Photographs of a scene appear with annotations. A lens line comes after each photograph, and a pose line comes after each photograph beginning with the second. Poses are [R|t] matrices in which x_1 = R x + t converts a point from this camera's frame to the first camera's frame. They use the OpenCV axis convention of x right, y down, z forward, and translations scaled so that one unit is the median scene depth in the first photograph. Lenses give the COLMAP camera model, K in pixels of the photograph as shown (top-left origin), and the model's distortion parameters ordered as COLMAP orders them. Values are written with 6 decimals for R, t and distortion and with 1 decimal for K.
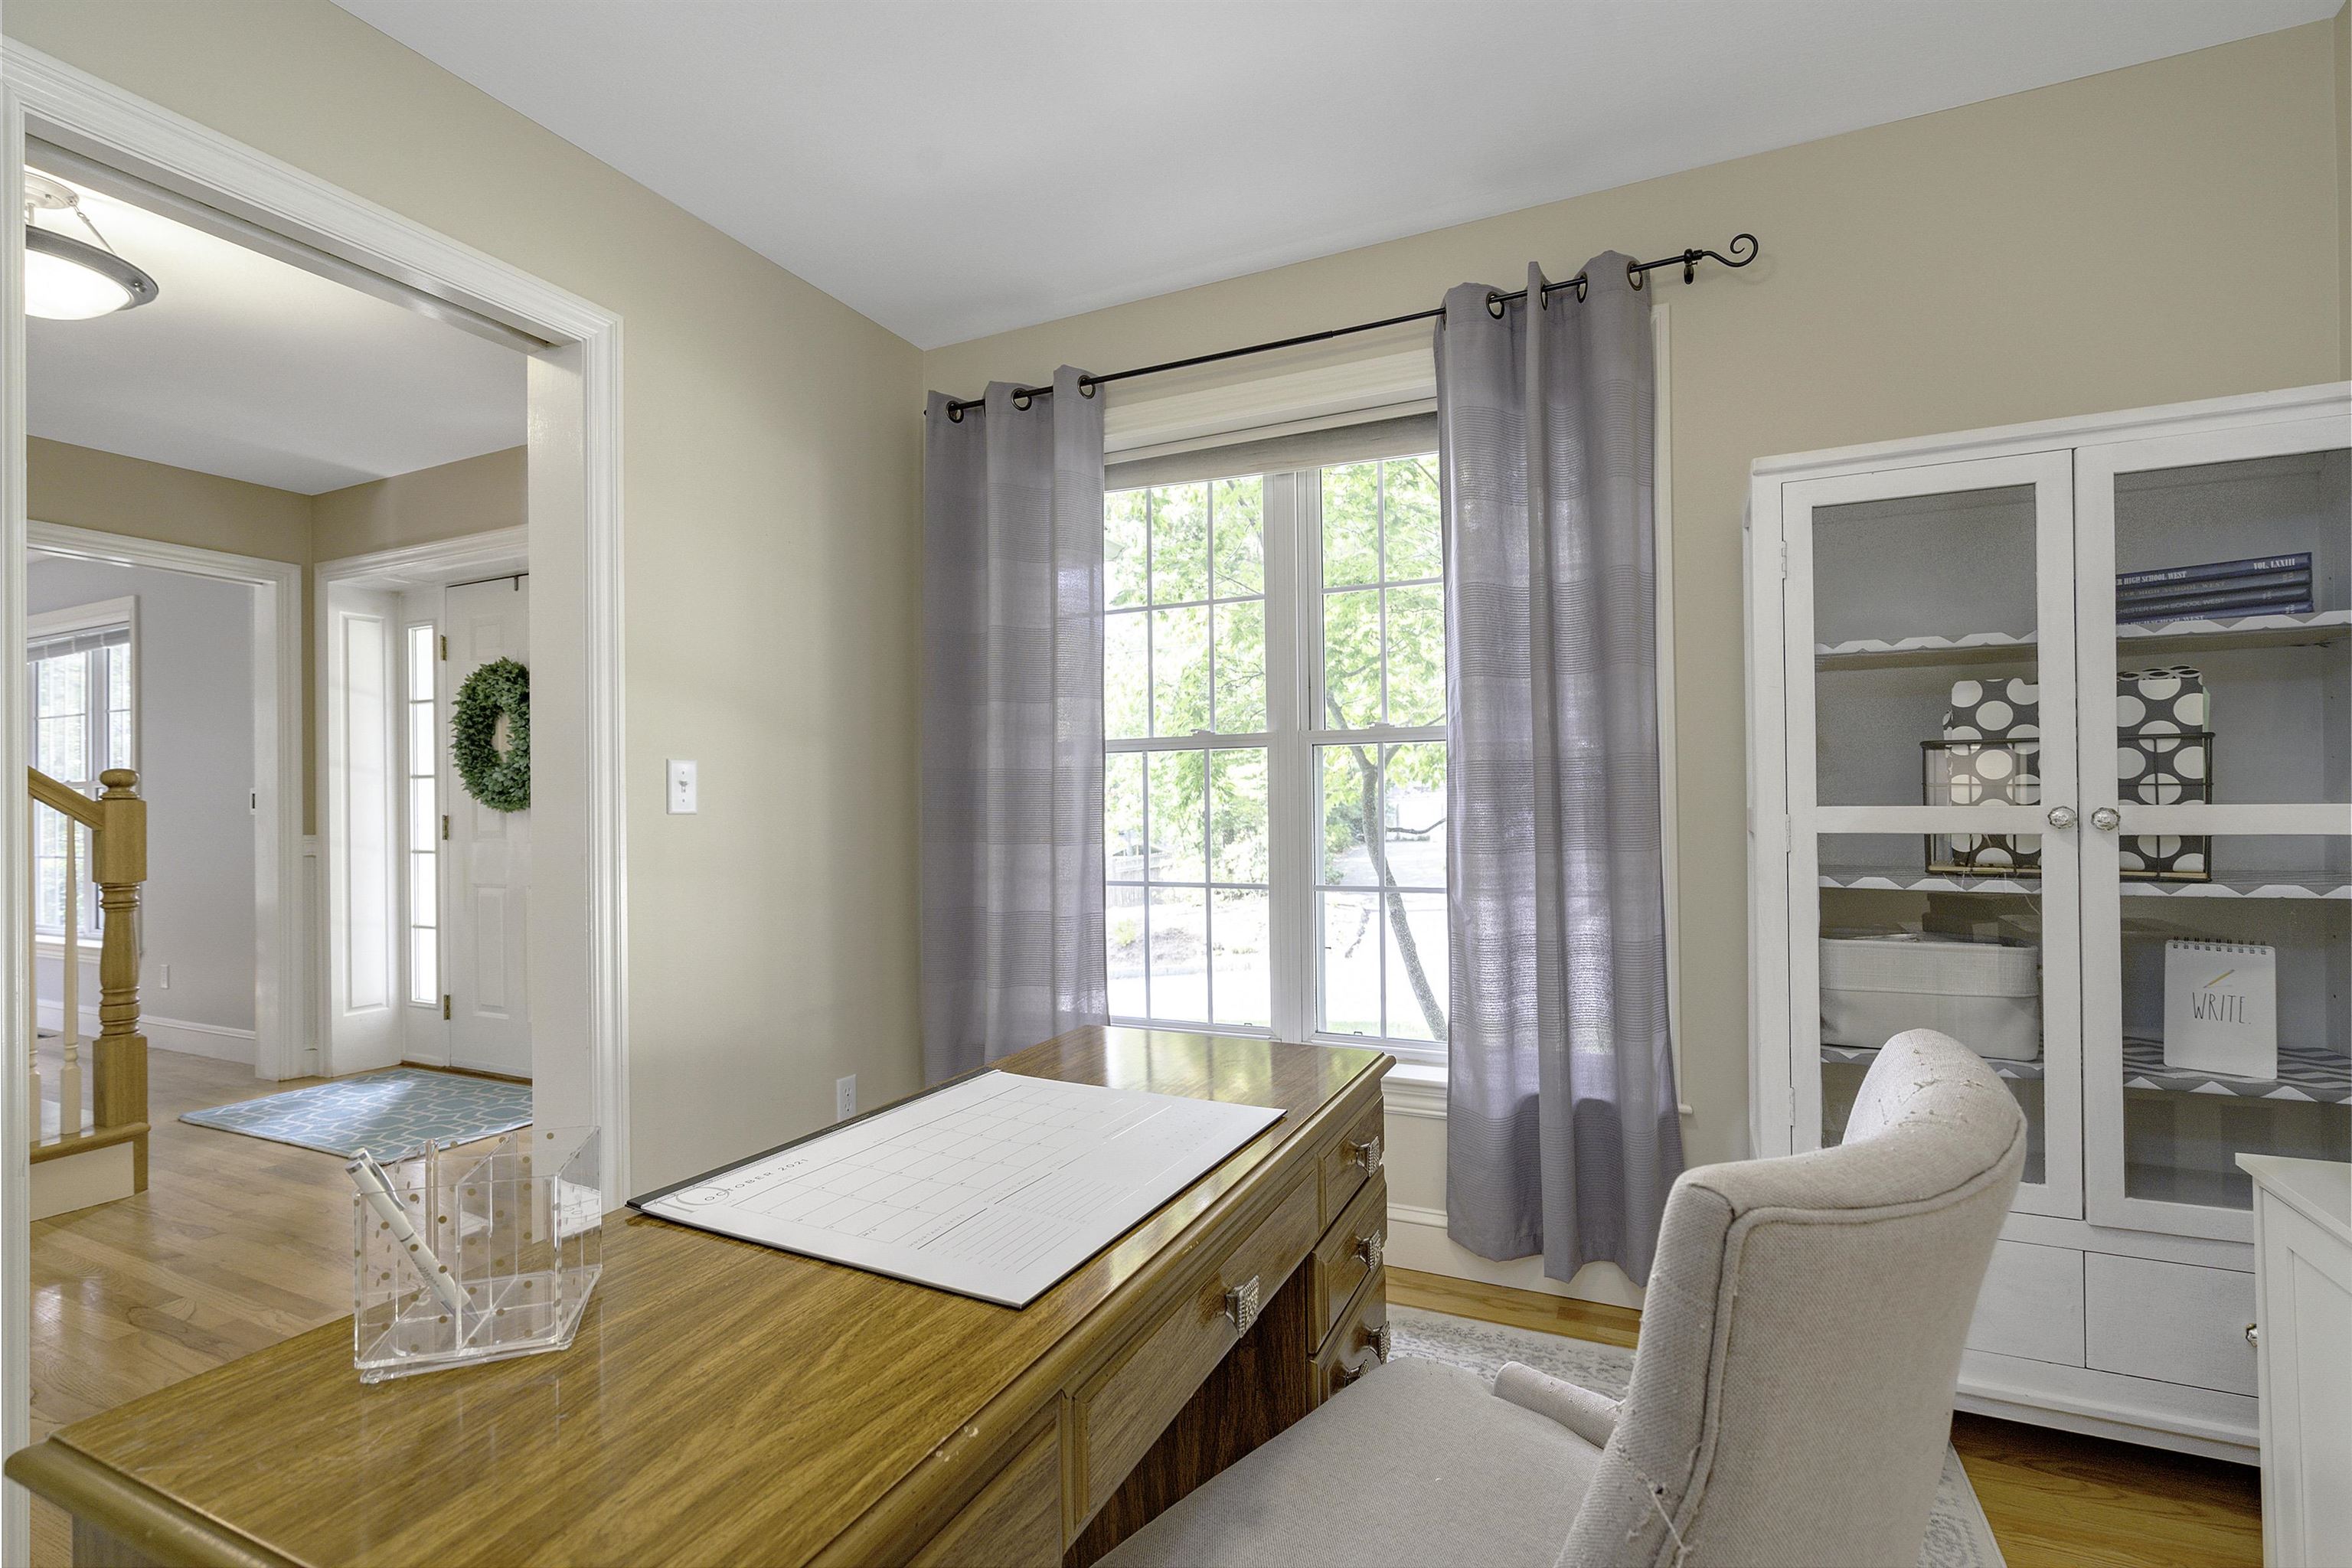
lens RADIAL K [[1119.1, 0, 1186.9], [0, 1119.1, 789.3], [0, 0, 1]] dist [-0.006793, 0.003194]
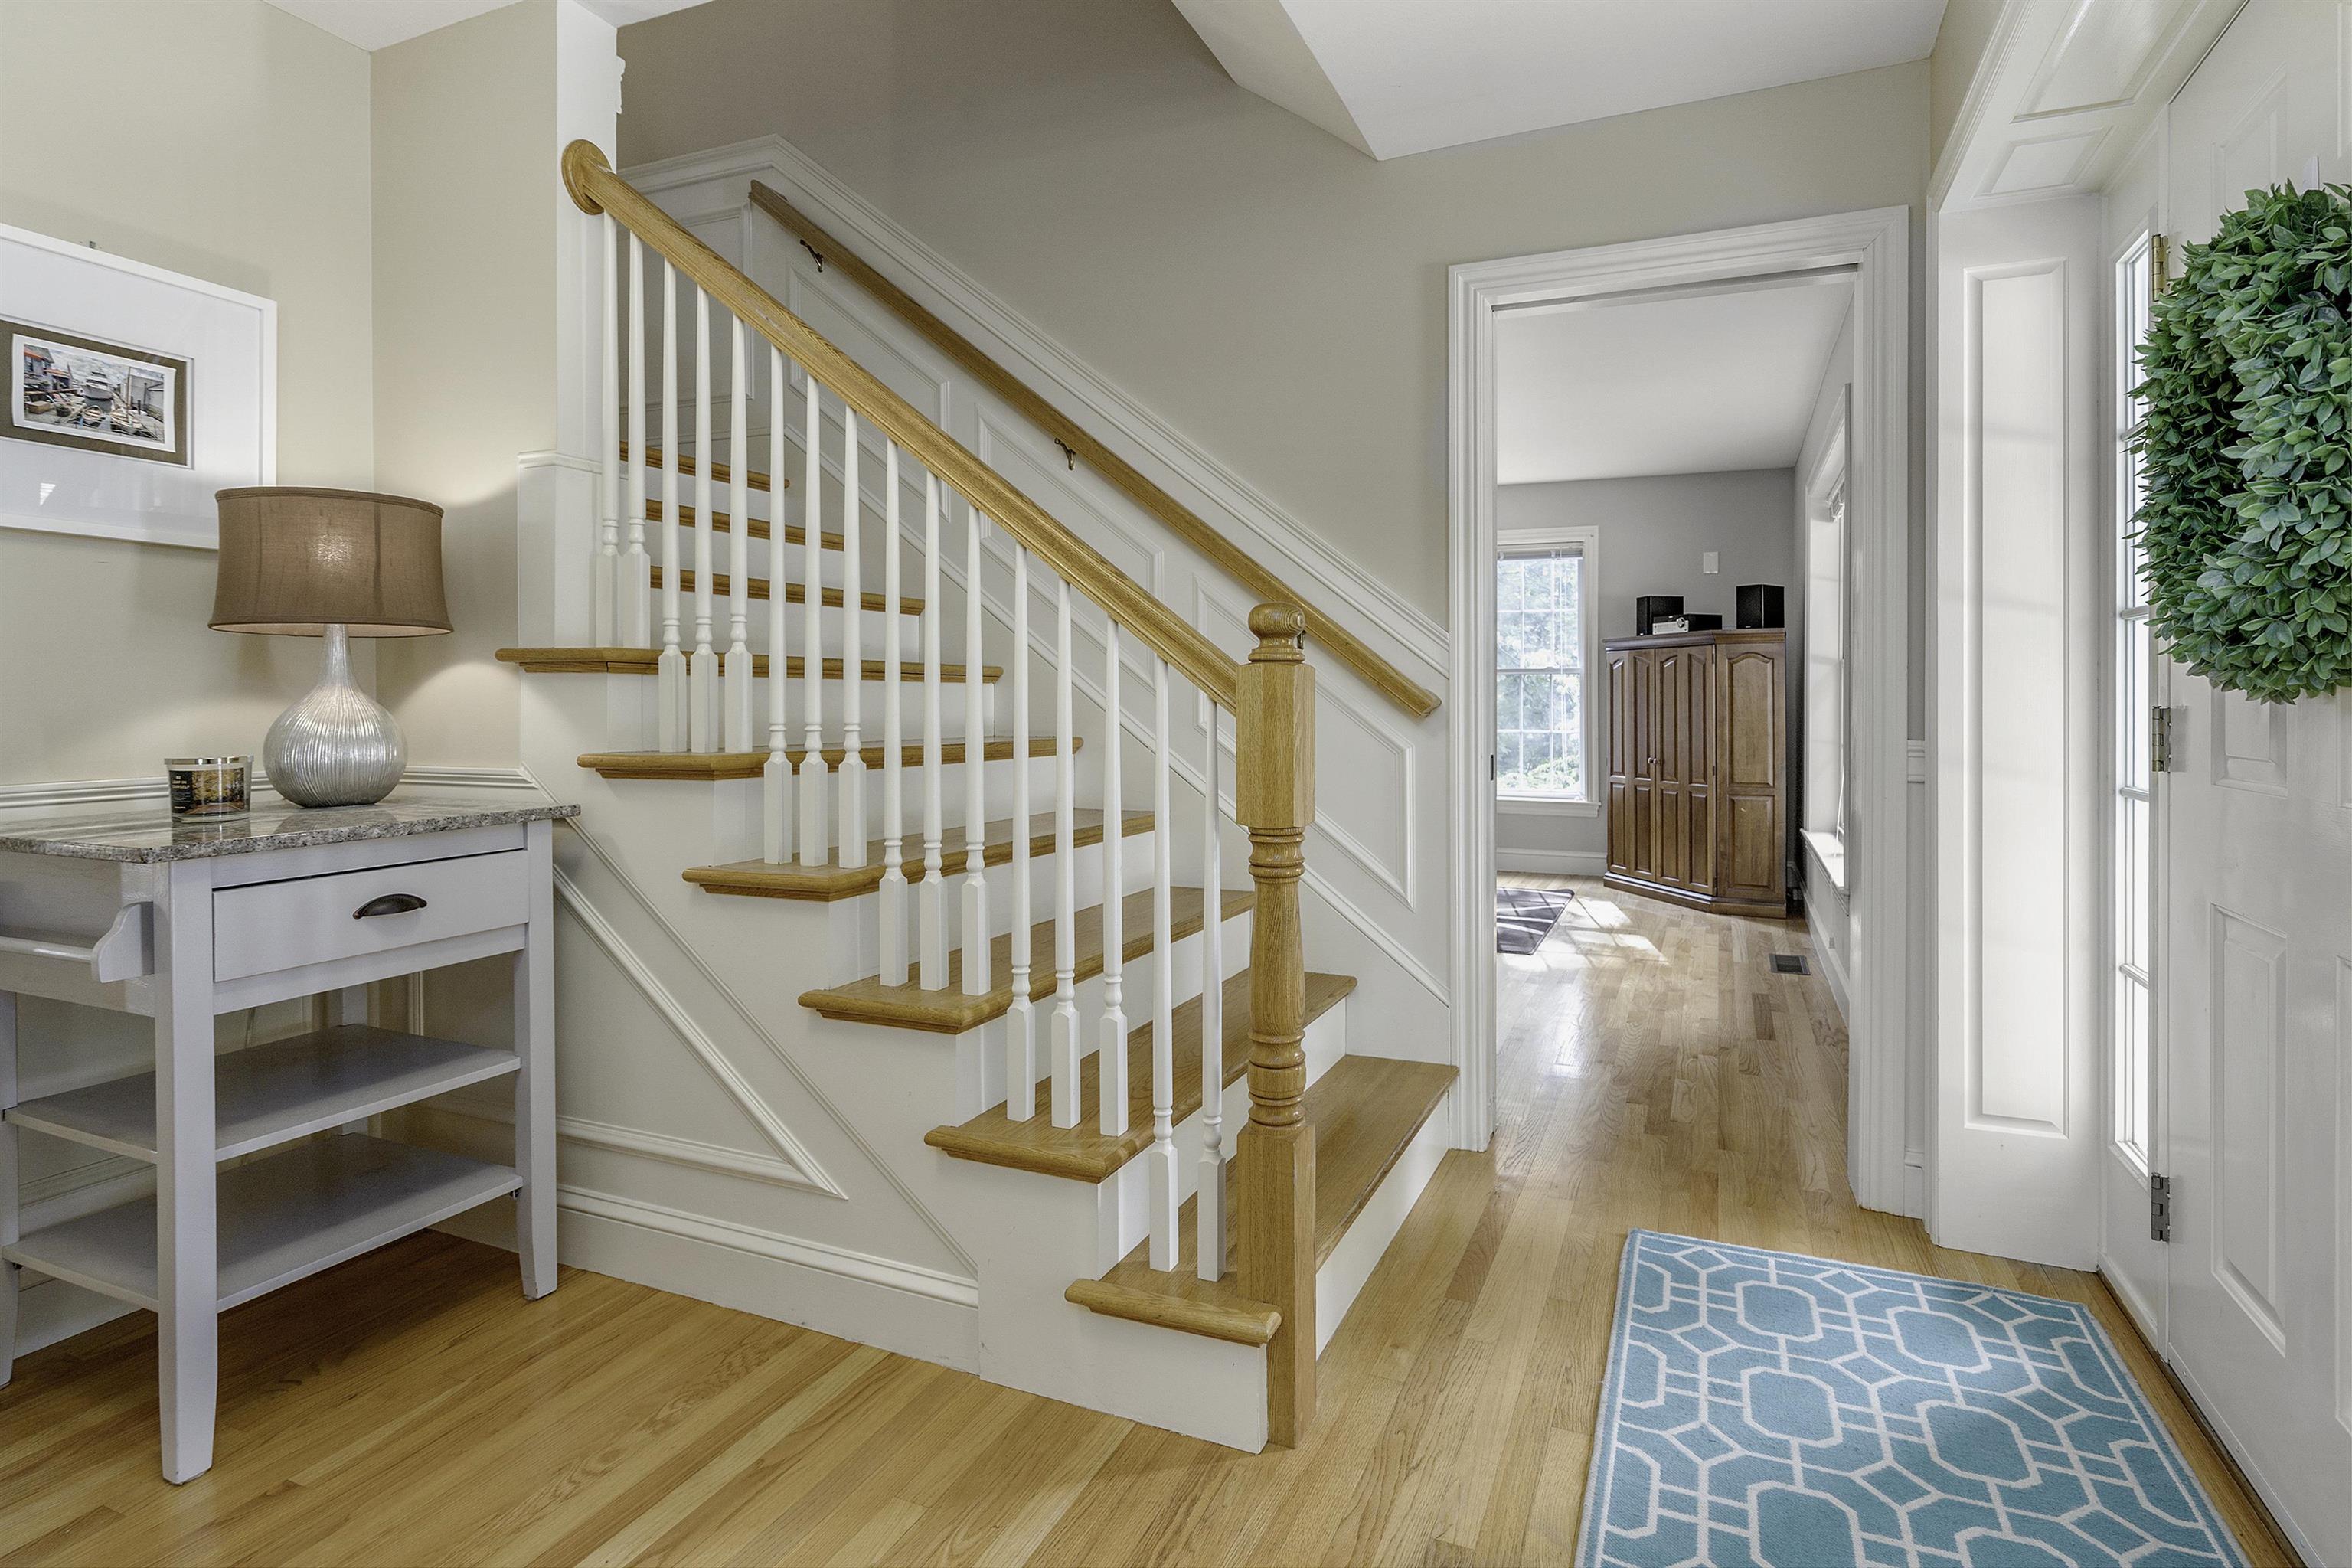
lens RADIAL K [[1119.1, 0, 1255.2], [0, 1119.1, 701.4], [0, 0, 1]] dist [-0.006793, 0.003194]
pose [[0.089829, 0.020166, -0.995753, -0.320996], [0.005487, 0.999770, 0.020742, 0.011810], [0.995942, -0.007327, 0.089697, 0.674504]]
